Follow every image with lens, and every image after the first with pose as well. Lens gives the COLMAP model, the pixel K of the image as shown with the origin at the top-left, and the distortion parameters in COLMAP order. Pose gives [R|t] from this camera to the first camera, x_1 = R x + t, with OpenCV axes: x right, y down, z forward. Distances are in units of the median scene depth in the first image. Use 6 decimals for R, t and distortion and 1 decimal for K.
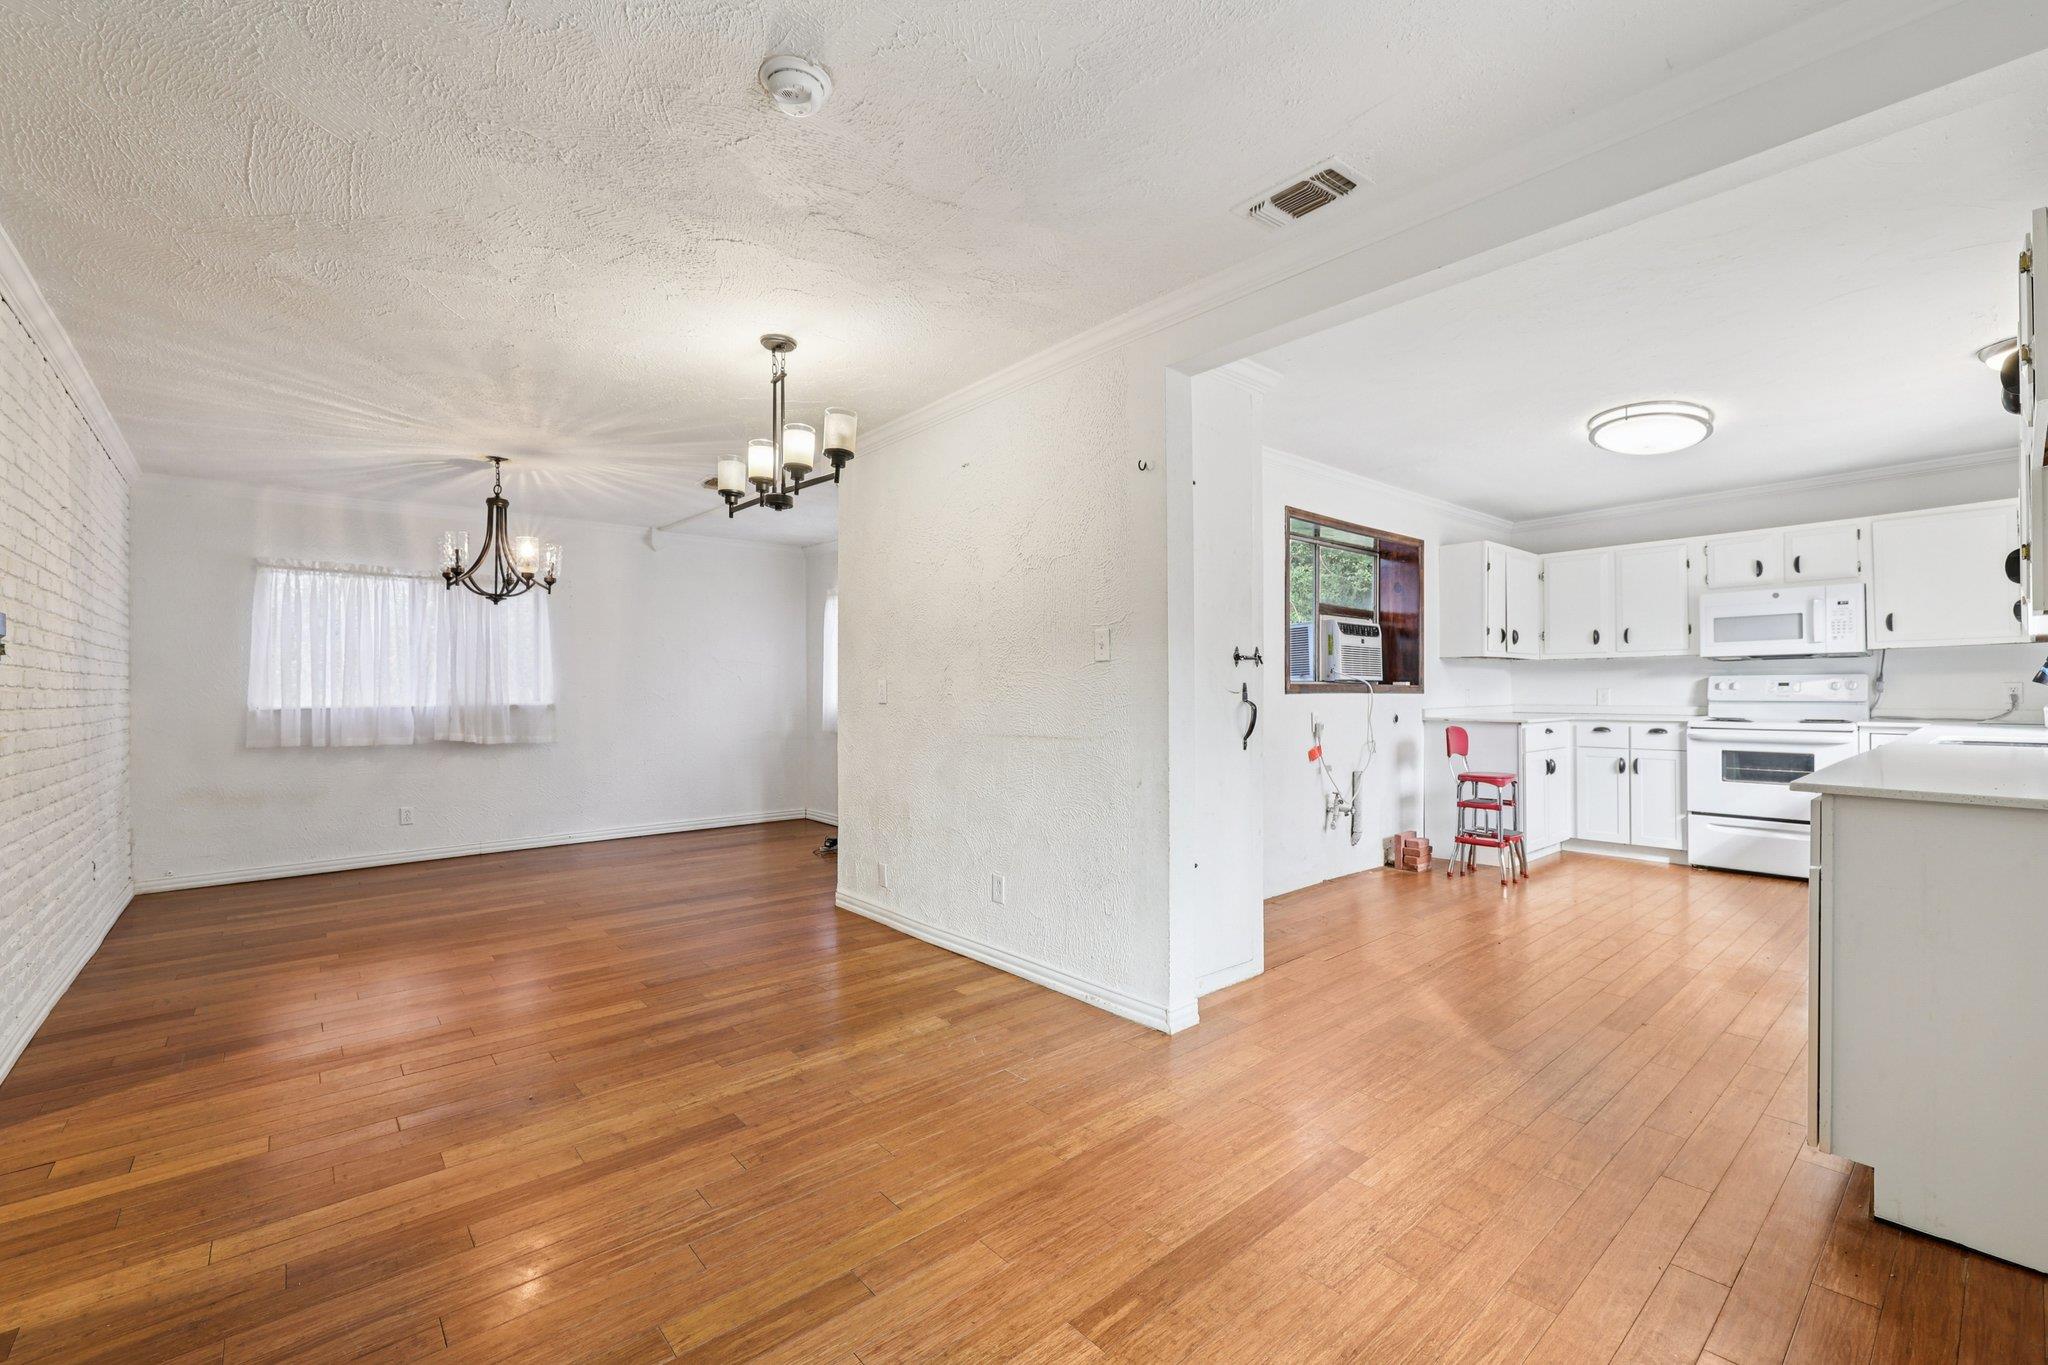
lens RADIAL K [[865.4, 0, 1032.9], [0, 865.4, 681.7], [0, 0, 1]] dist [-0.001020, -0.000138]
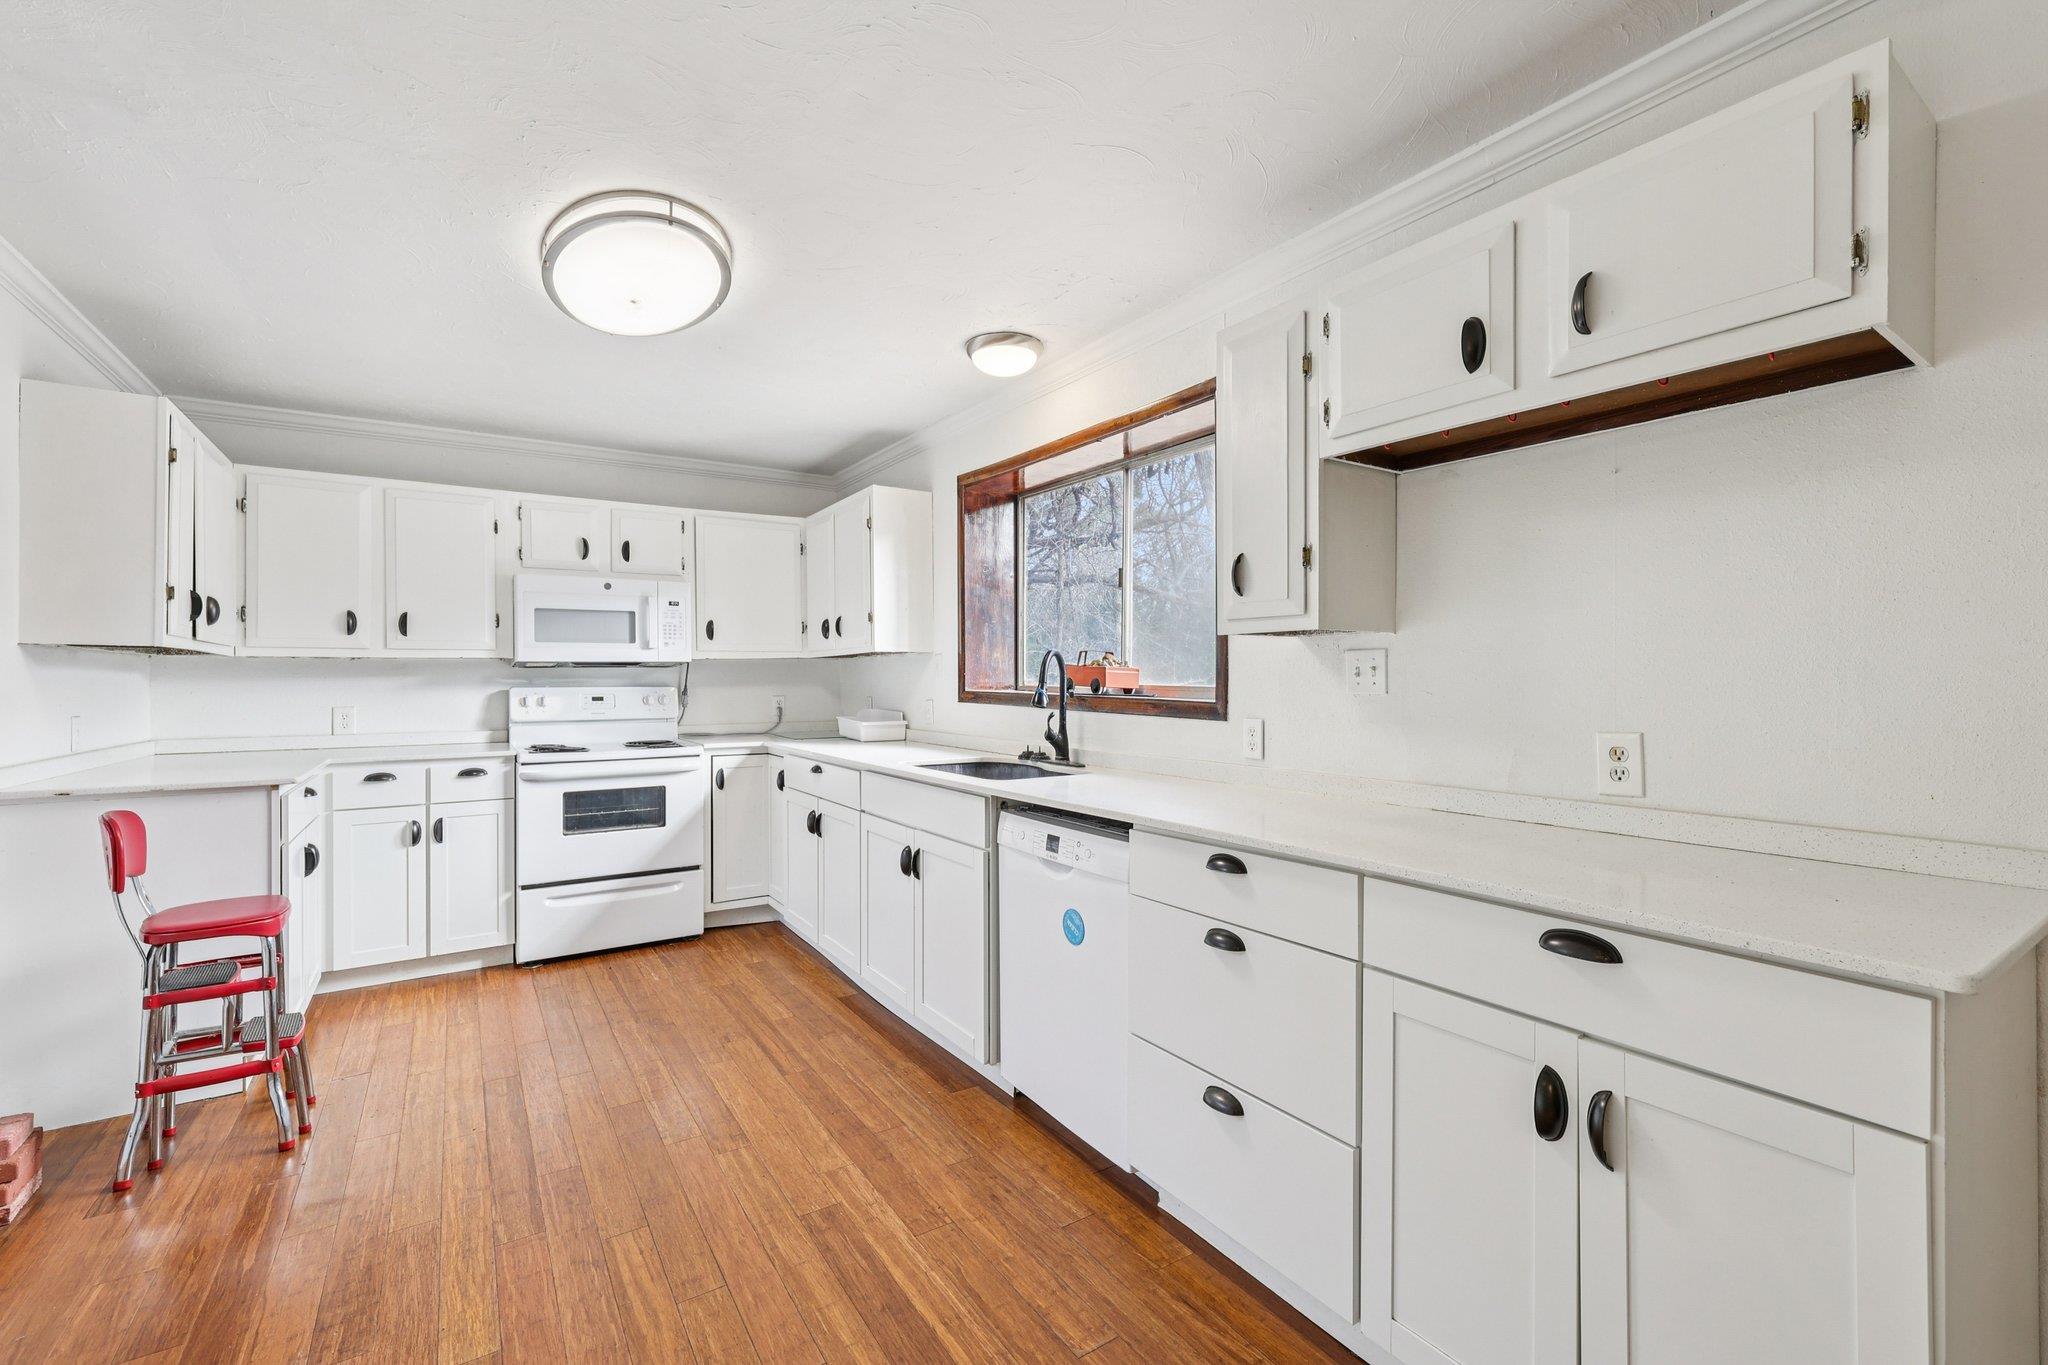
lens RADIAL K [[865.4, 0, 1032.9], [0, 865.4, 681.7], [0, 0, 1]] dist [-0.001020, -0.000138]
pose [[0.136747, 0.004526, 0.990596, 0.131105], [-0.006895, 0.999970, -0.003617, -0.012676], [-0.990582, -0.006336, 0.136774, 0.494442]]
